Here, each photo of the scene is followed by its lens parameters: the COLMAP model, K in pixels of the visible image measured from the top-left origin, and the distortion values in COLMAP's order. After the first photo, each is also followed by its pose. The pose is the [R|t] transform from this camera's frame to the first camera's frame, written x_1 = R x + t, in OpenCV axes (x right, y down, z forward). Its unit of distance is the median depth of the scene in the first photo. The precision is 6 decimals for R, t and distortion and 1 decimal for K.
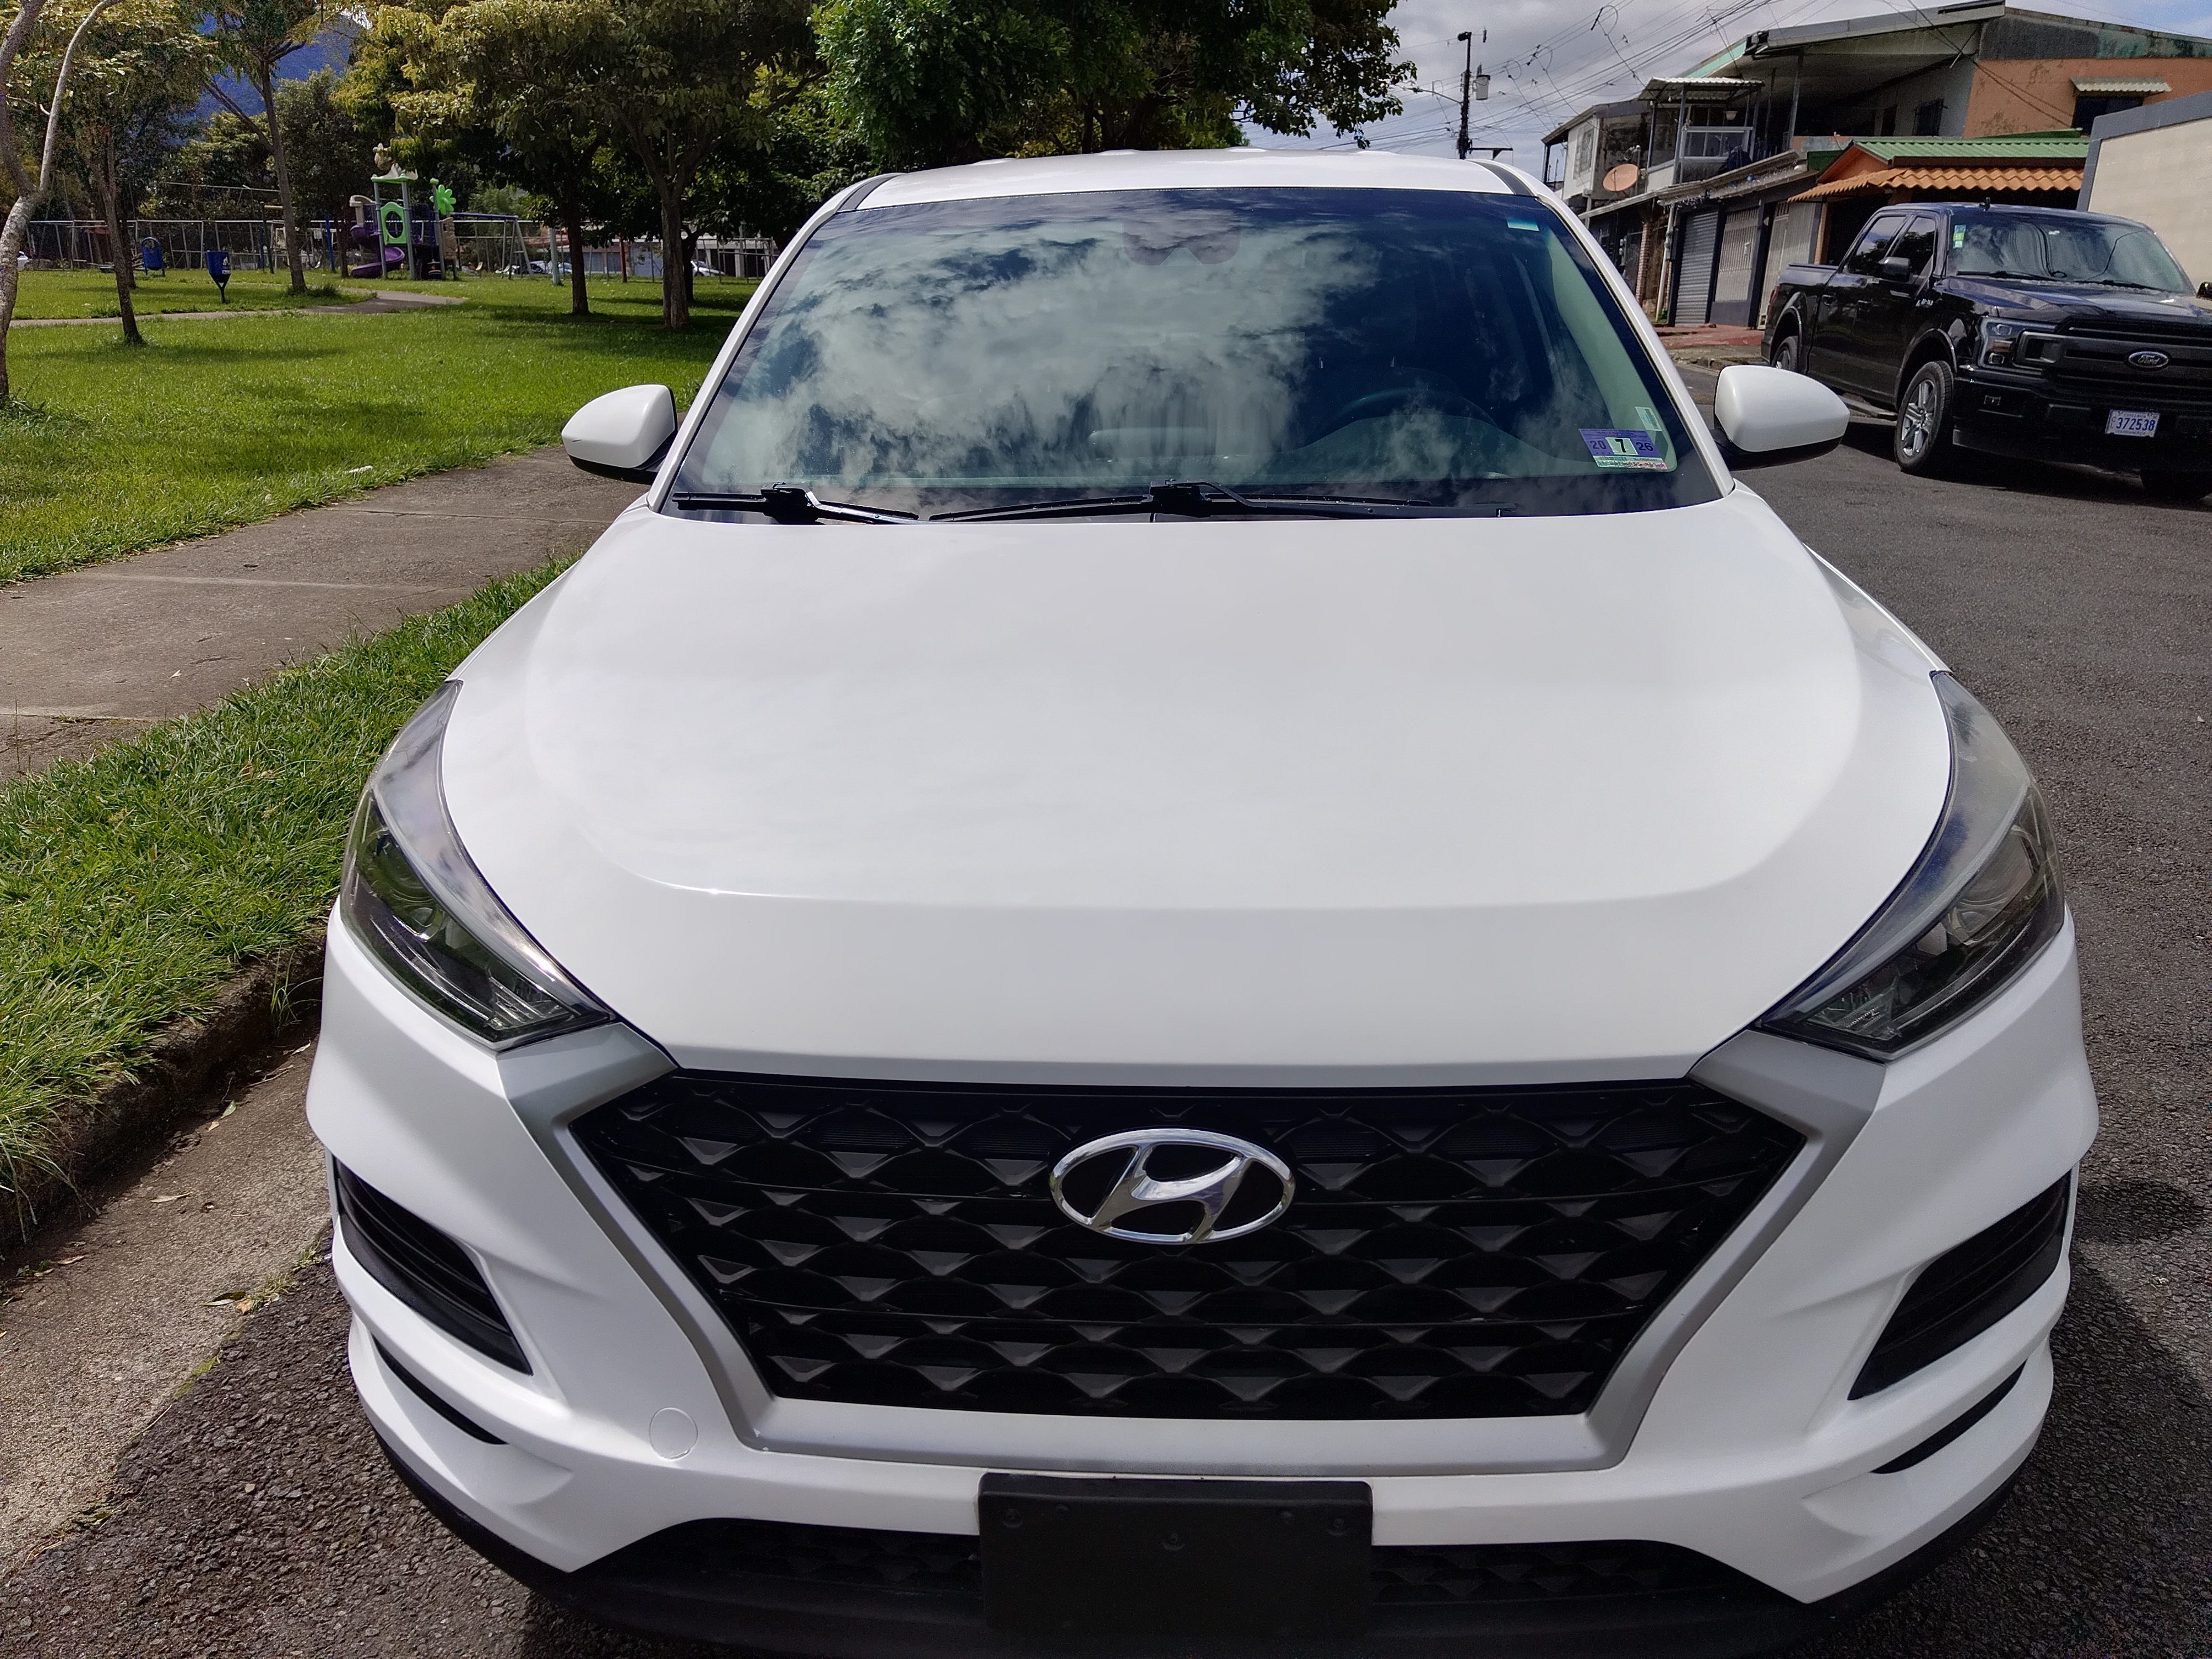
lens RADIAL K [[1654.8, 0, 1109.7], [0, 1654.8, 825.8], [0, 0, 1]] dist [-0.005340, -0.001059]
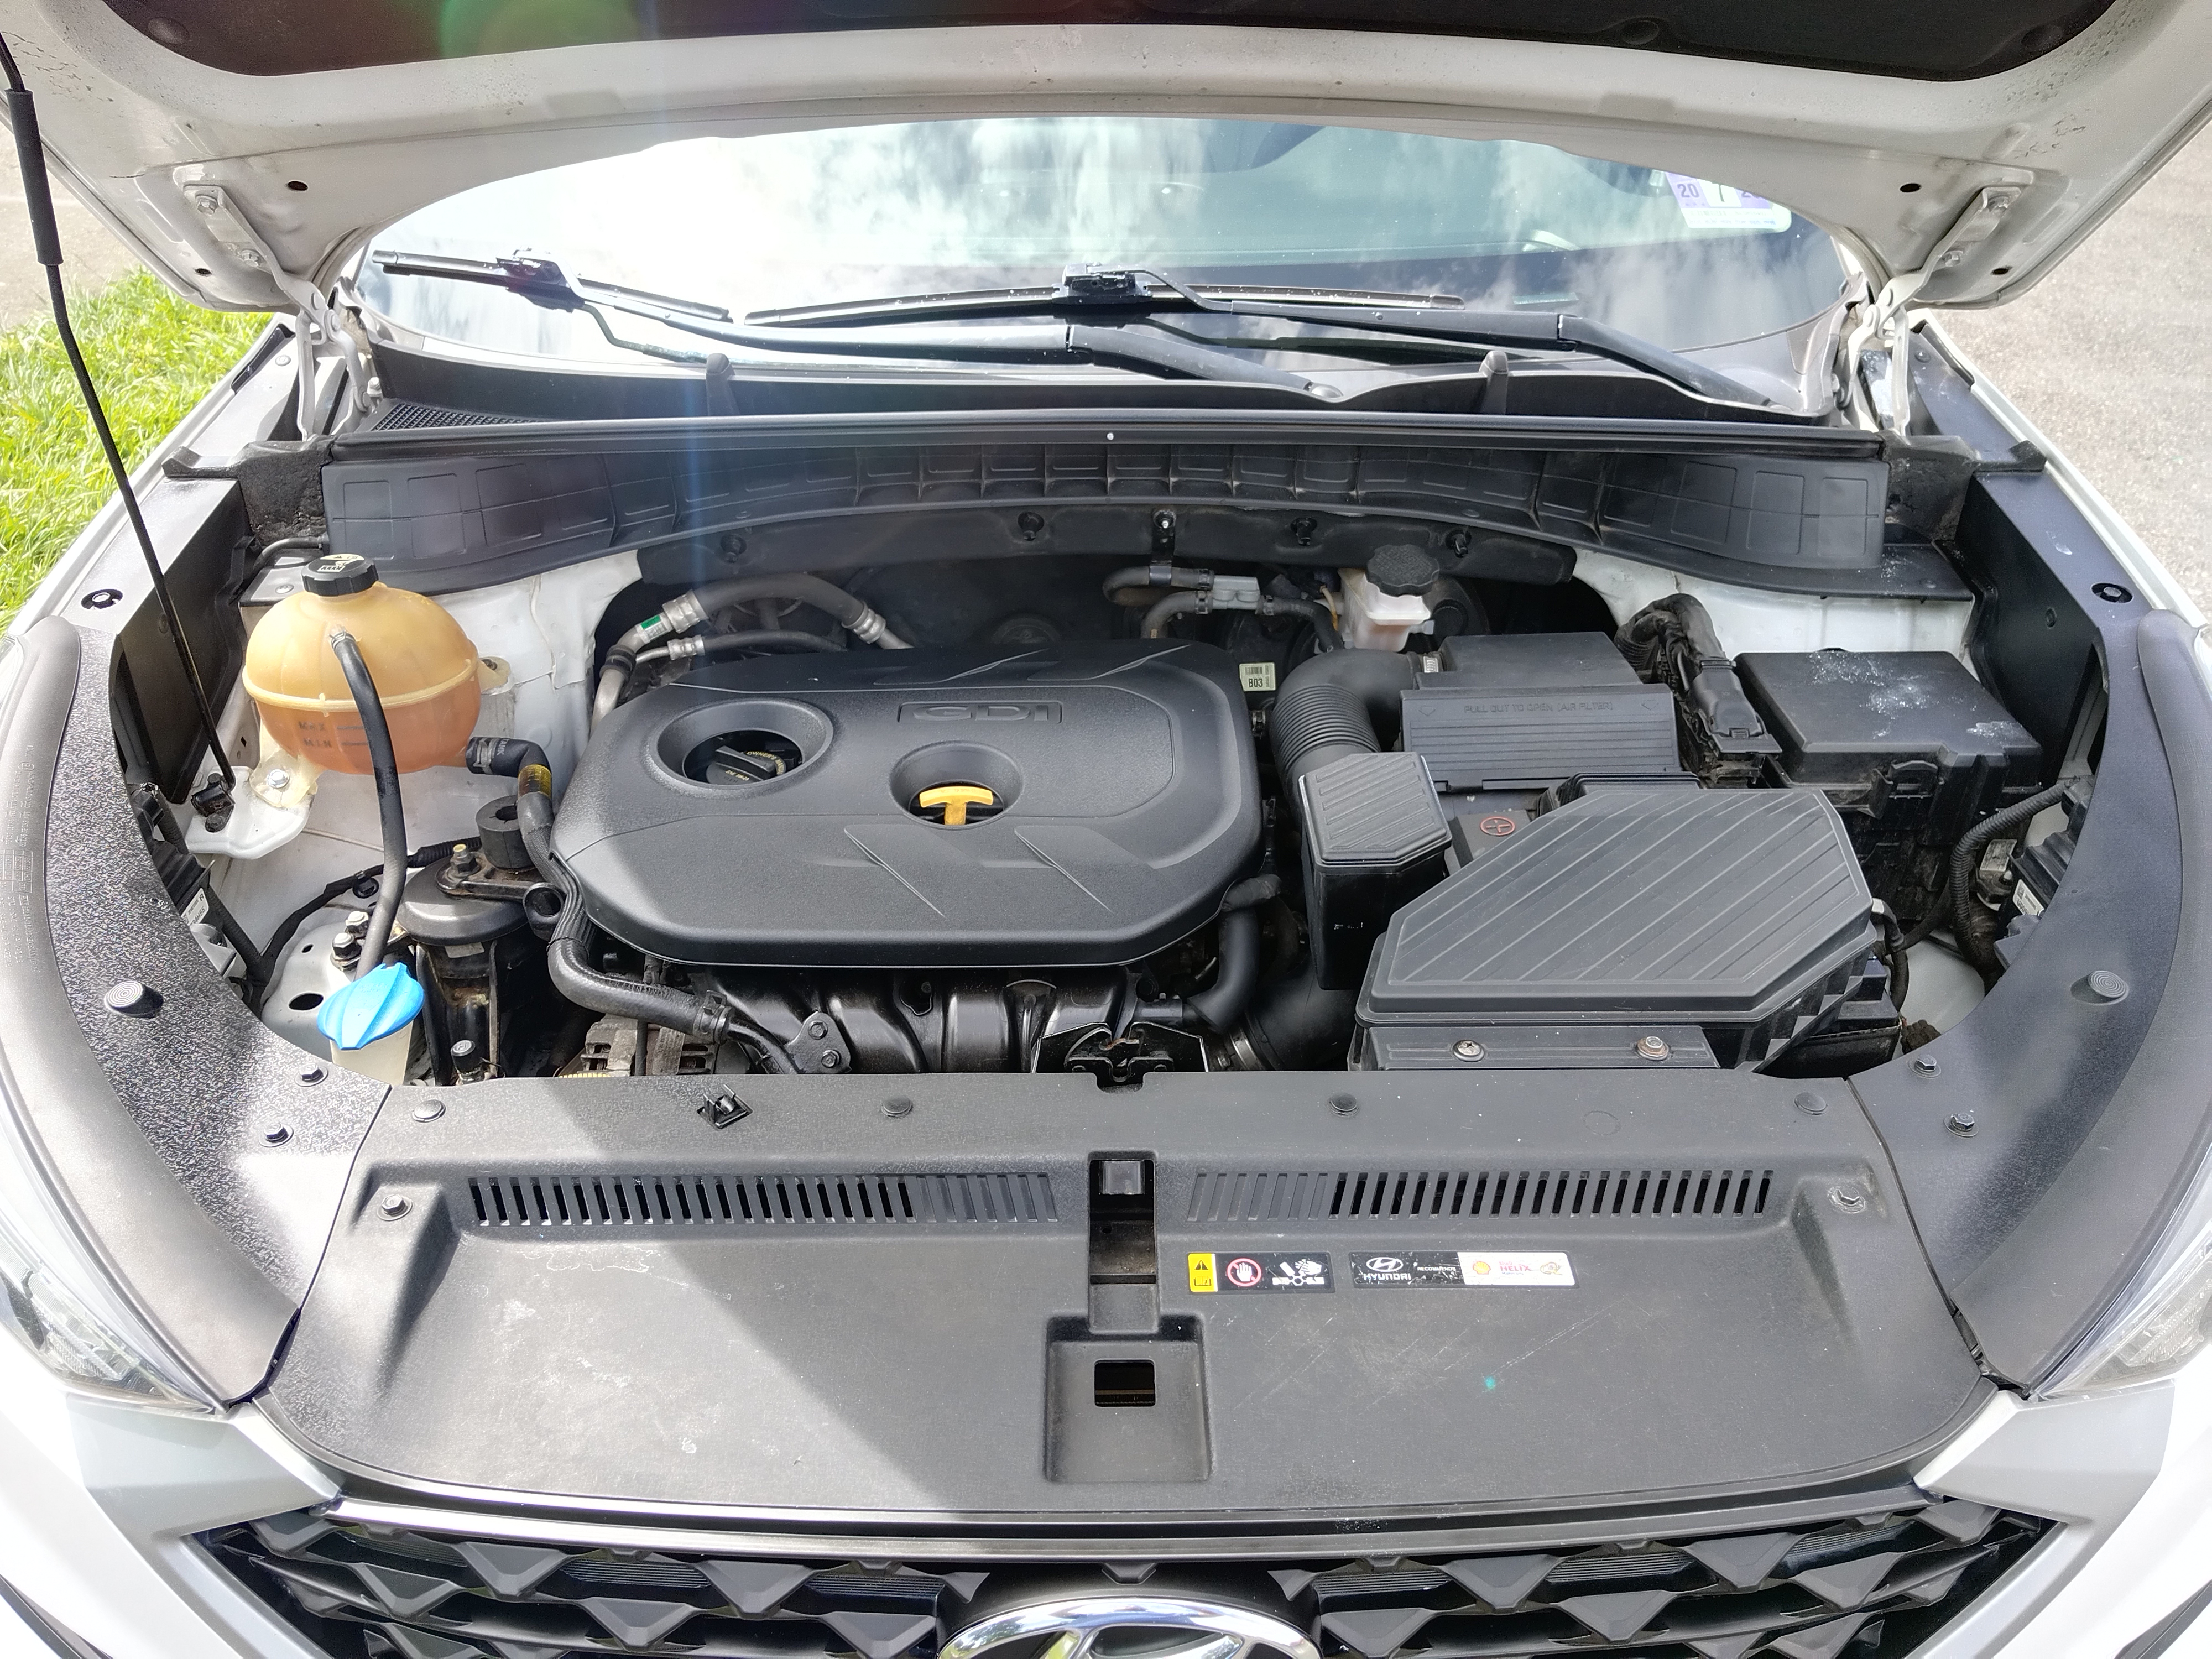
lens RADIAL K [[1654.8, 0, 1100.6], [0, 1654.8, 833.6], [0, 0, 1]] dist [-0.005340, -0.001059]
pose [[0.998303, -0.013990, 0.056528, -0.000843], [-0.001044, 0.966259, 0.257569, -0.062185], [-0.058224, -0.257191, 0.964605, 0.108307]]
